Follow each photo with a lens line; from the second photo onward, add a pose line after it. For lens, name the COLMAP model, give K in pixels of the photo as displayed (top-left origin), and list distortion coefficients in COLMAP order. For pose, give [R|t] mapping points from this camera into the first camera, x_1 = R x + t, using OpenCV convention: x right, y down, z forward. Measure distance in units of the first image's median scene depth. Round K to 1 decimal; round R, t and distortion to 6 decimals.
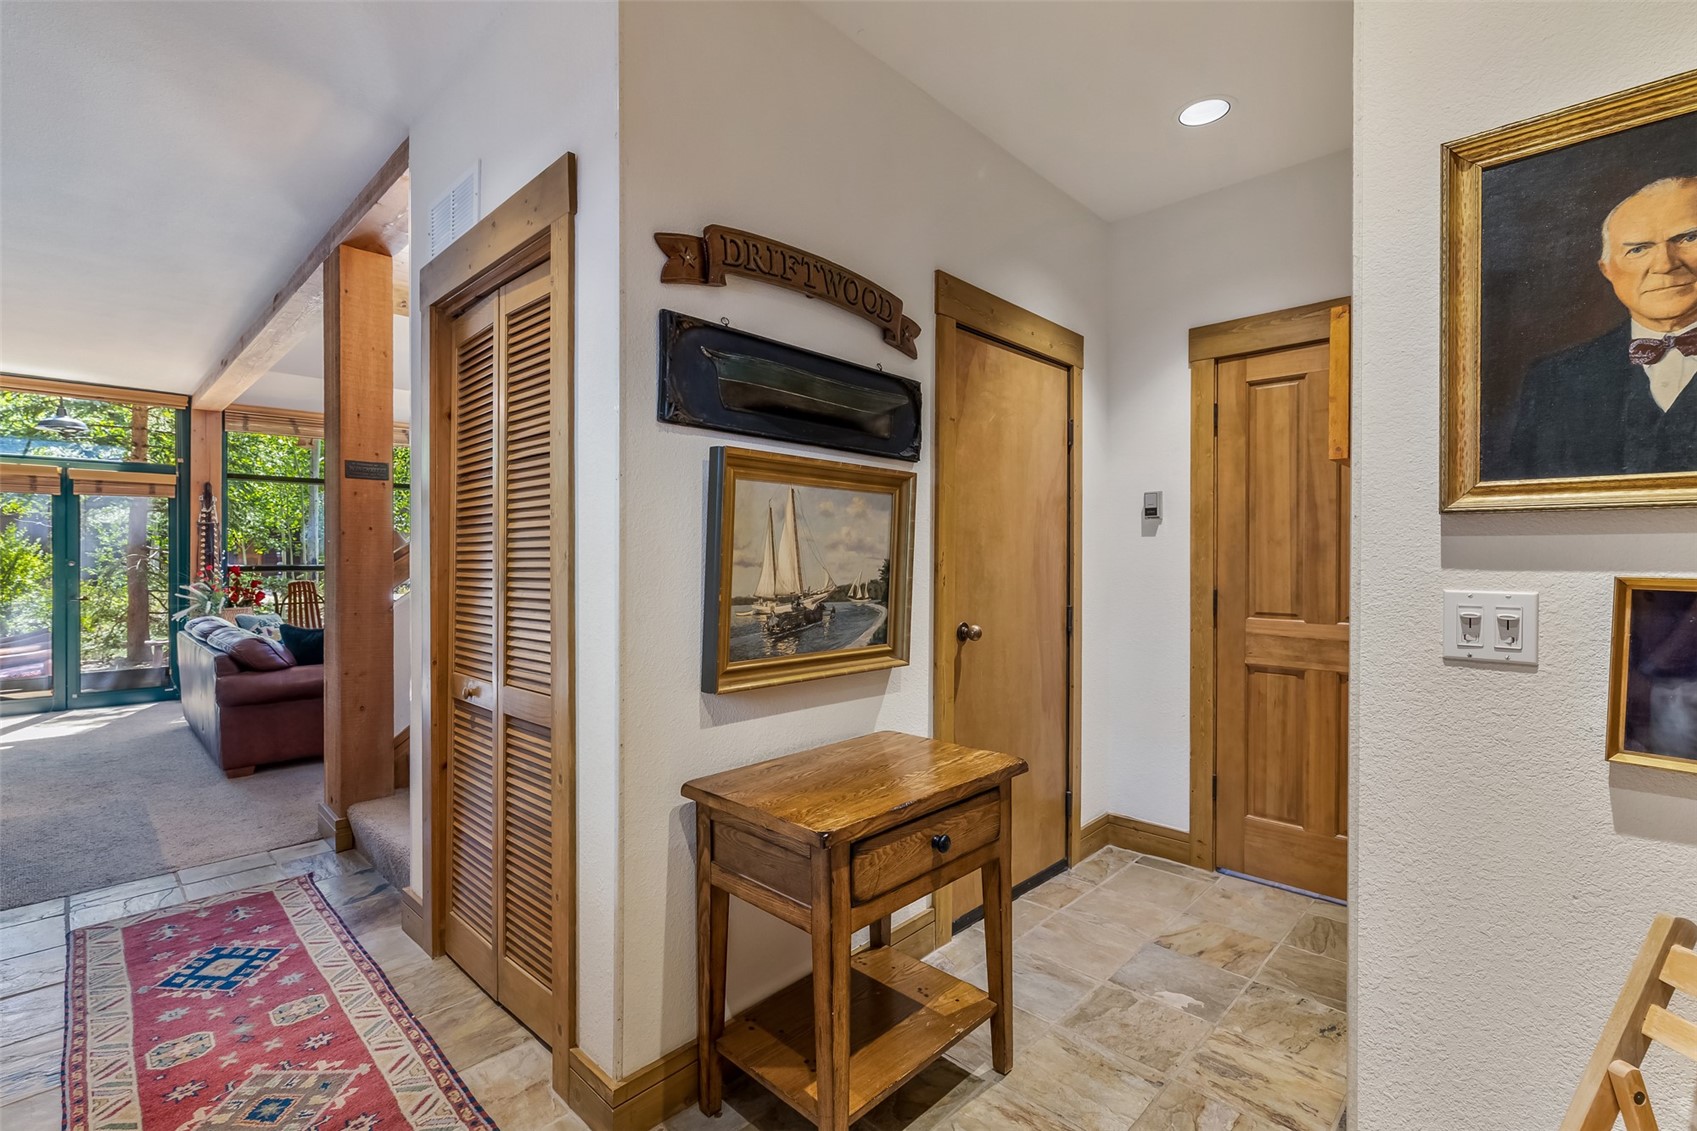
lens RADIAL K [[748.3, 0, 814.4], [0, 748.3, 571.0], [0, 0, 1]] dist [0.000467, -0.000745]
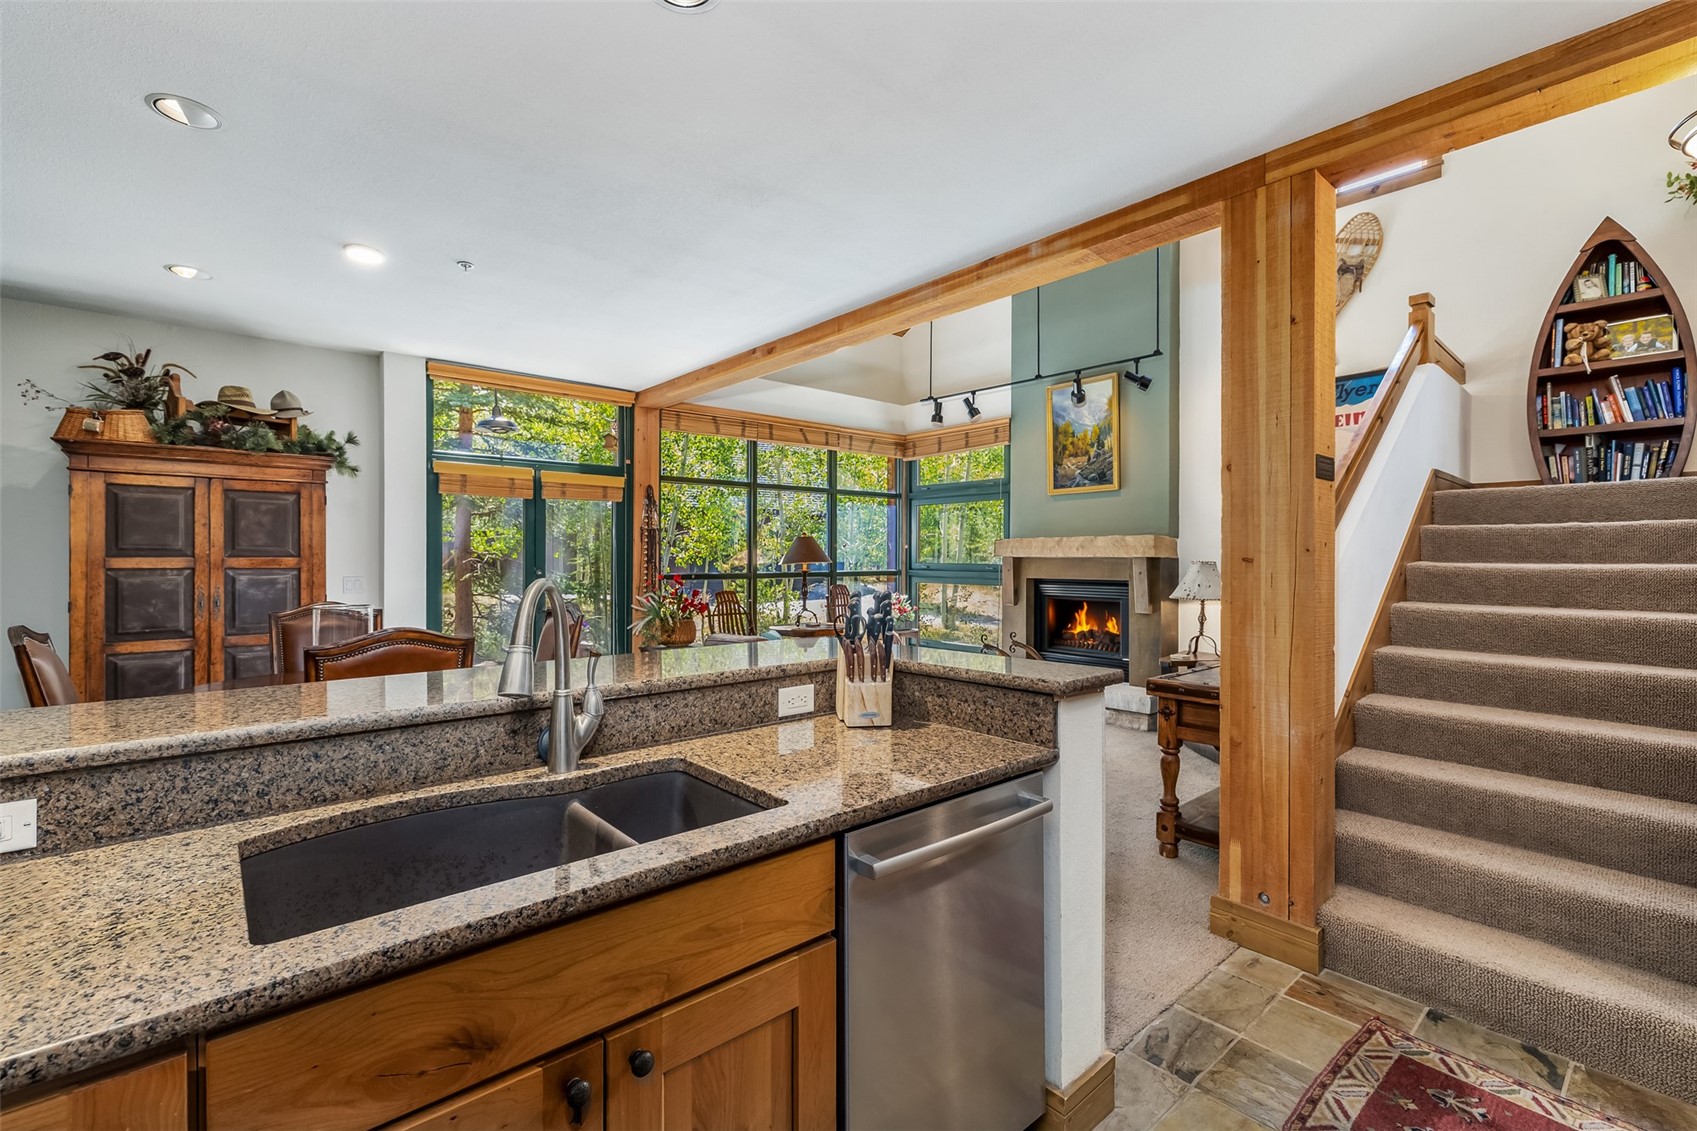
lens RADIAL K [[748.3, 0, 849.9], [0, 748.3, 560.5], [0, 0, 1]] dist [0.000467, -0.000745]
pose [[0.997146, -0.000161, -0.075501, -0.498614], [-0.000544, 0.999956, -0.009325, -0.016179], [0.075499, 0.009339, 0.997102, 0.099257]]
